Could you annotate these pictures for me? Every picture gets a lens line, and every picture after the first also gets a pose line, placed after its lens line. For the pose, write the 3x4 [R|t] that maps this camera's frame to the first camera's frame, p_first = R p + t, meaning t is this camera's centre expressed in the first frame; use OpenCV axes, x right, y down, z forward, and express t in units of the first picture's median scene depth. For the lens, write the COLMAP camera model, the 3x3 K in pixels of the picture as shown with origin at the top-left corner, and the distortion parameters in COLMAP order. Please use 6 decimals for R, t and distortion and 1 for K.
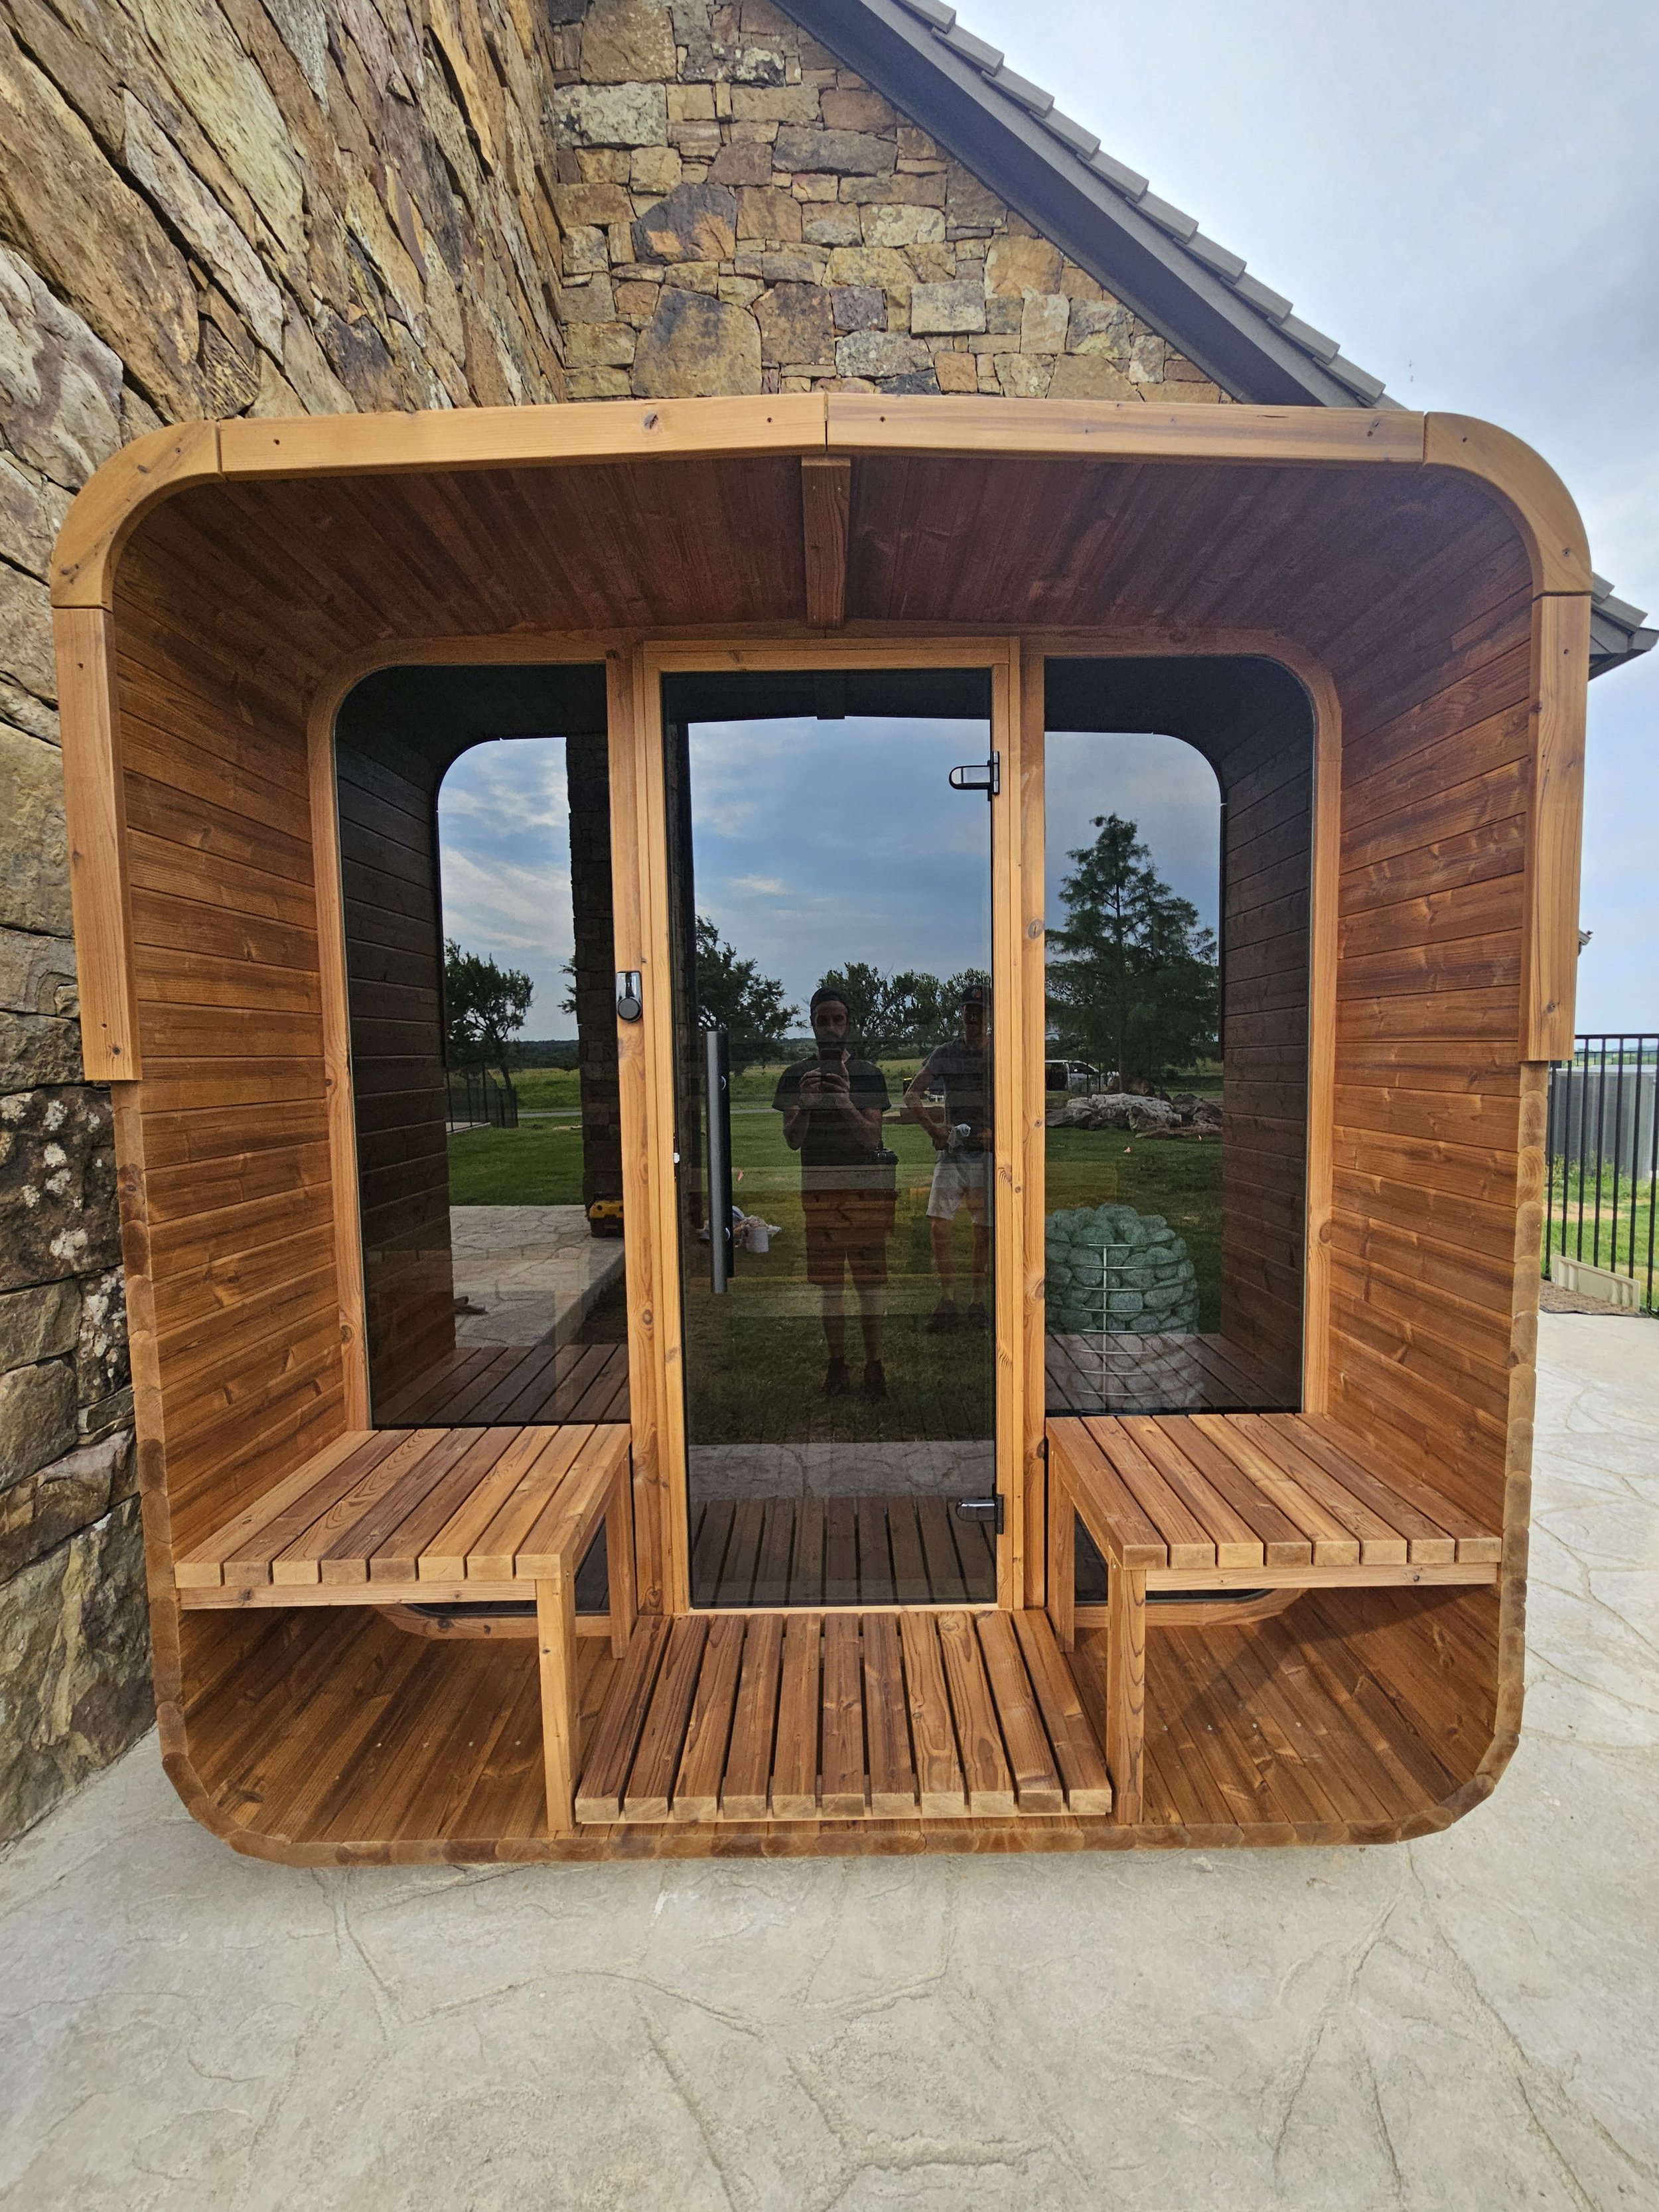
lens RADIAL K [[884.0, 0, 832.3], [0, 884.0, 1114.2], [0, 0, 1]] dist [-0.001194, -0.000653]
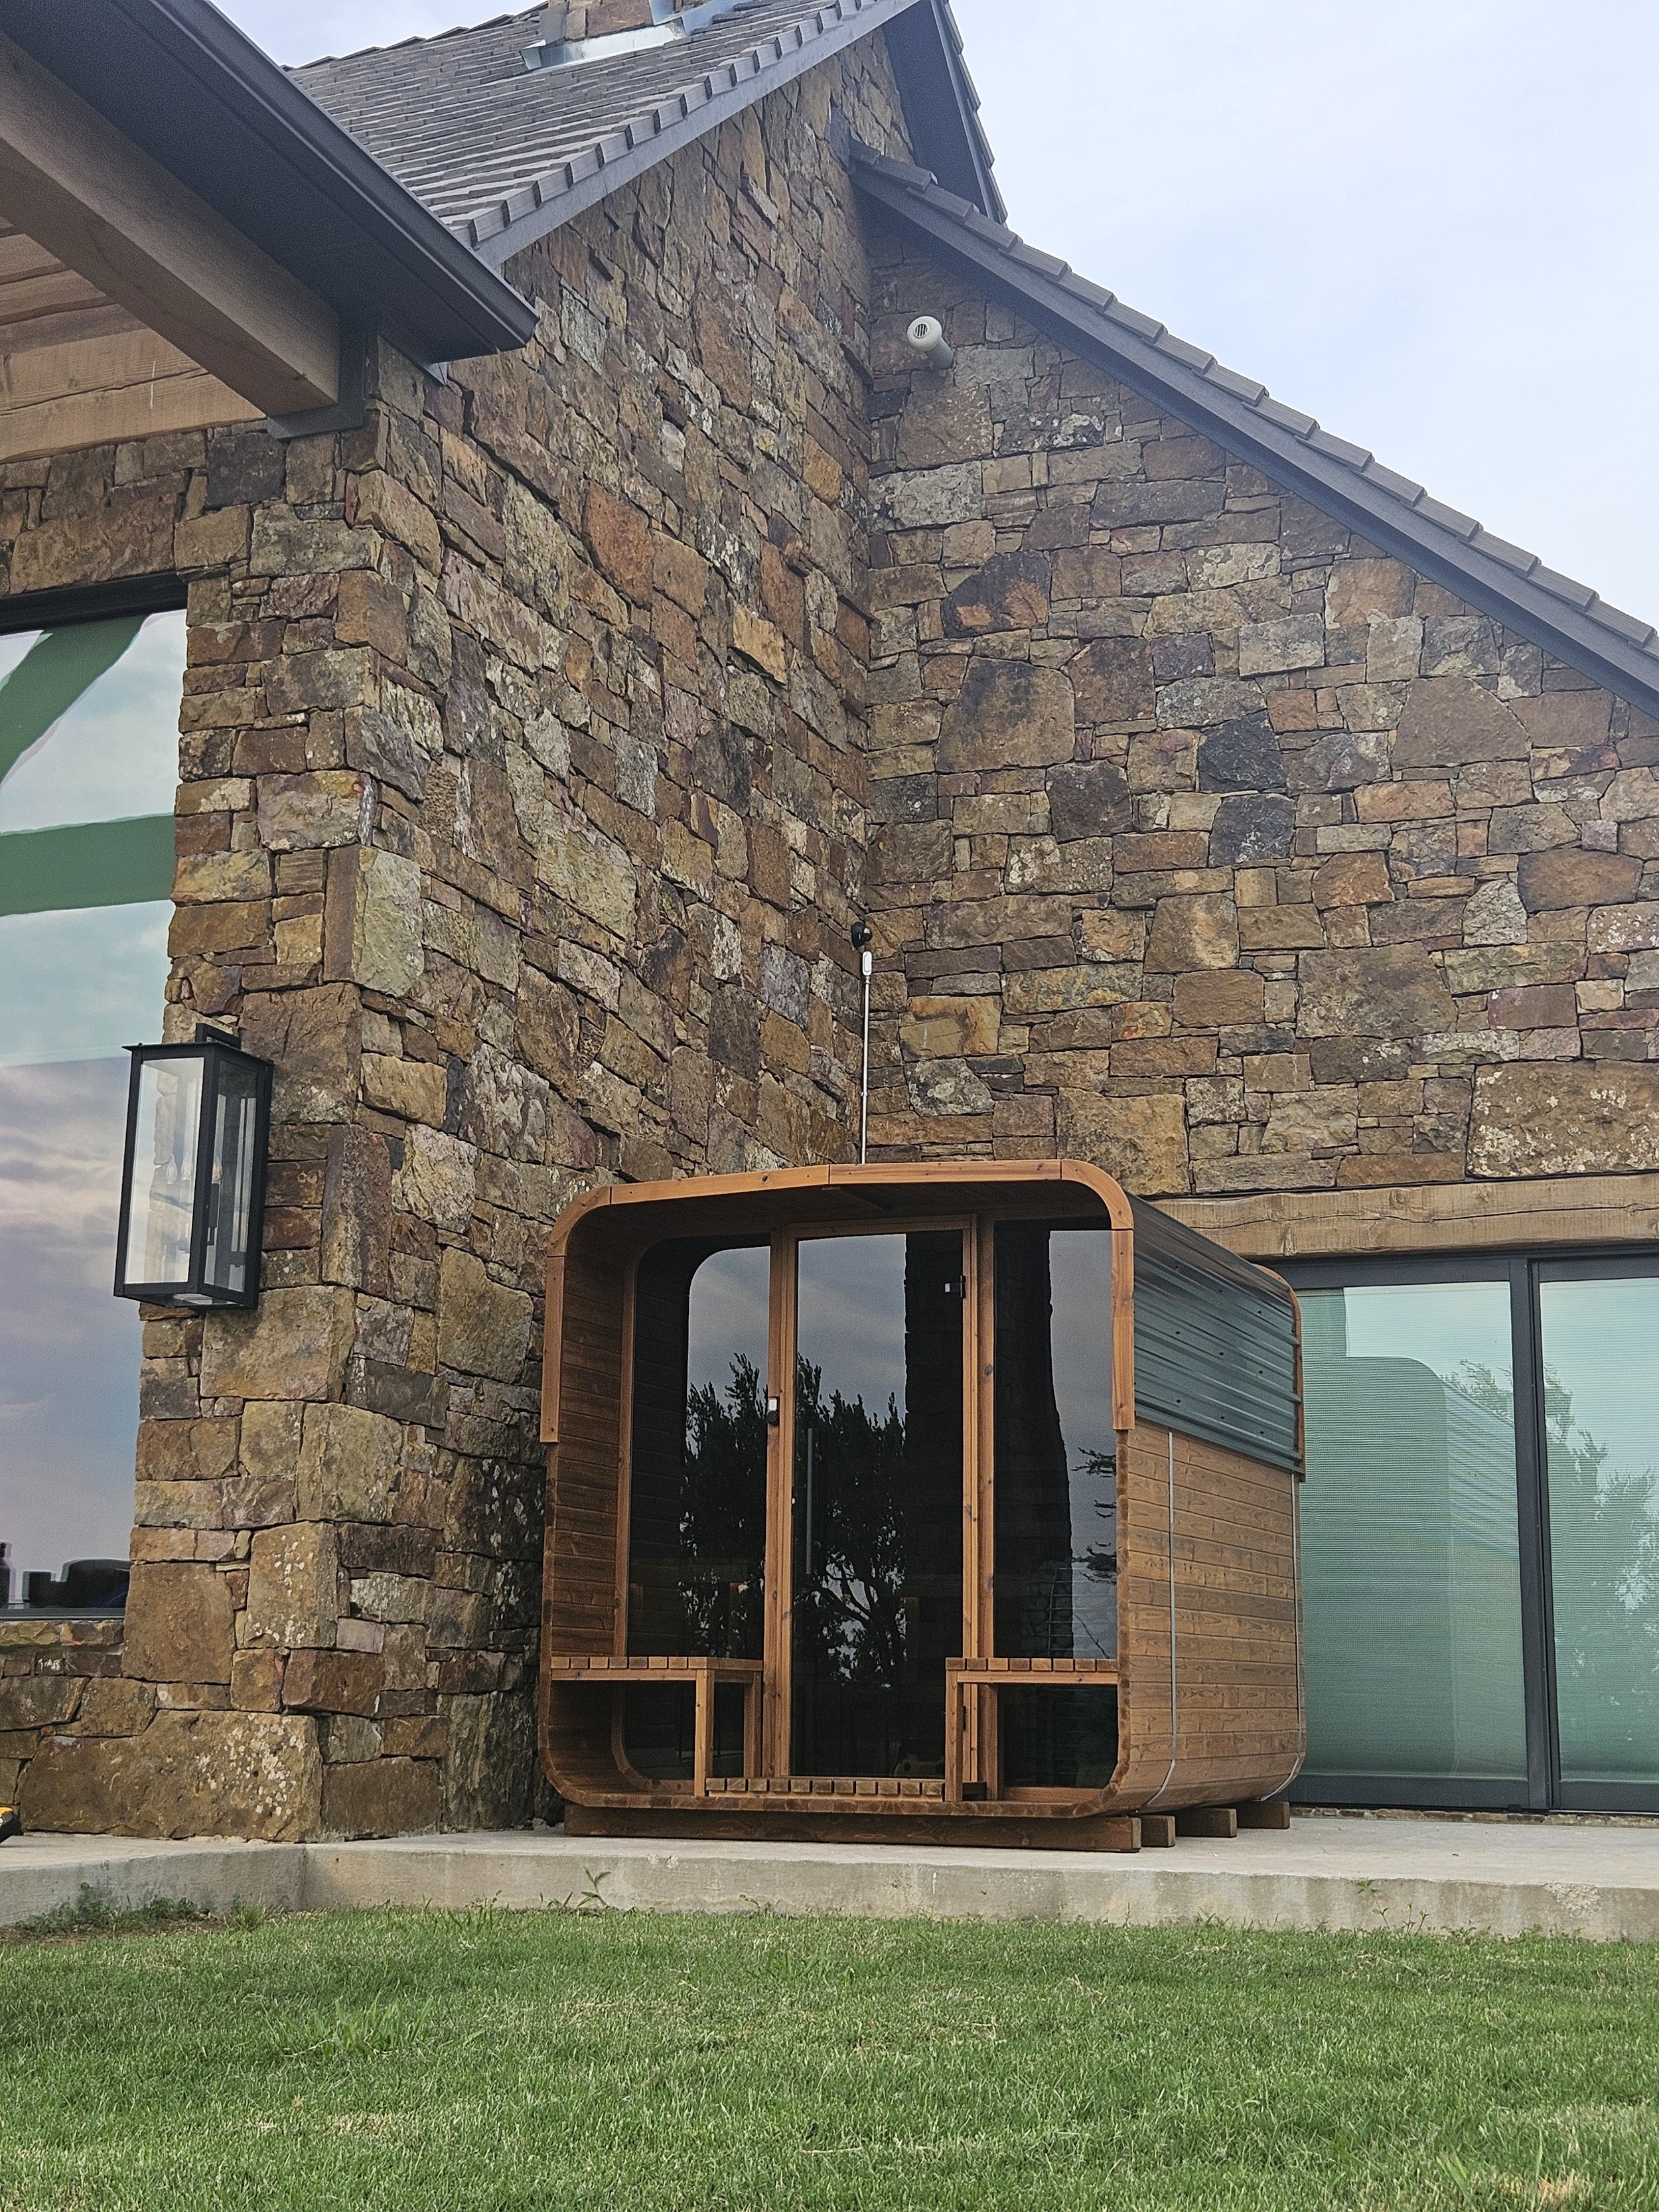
lens RADIAL K [[2884.2, 0, 831.6], [0, 2884.2, 1104.8], [0, 0, 1]] dist [0.022220, 0.000000]
pose [[0.925759, -0.050307, -0.374754, 0.765686], [-0.053963, 0.963386, -0.262630, 0.290982], [0.374245, 0.263355, 0.889148, -1.575013]]
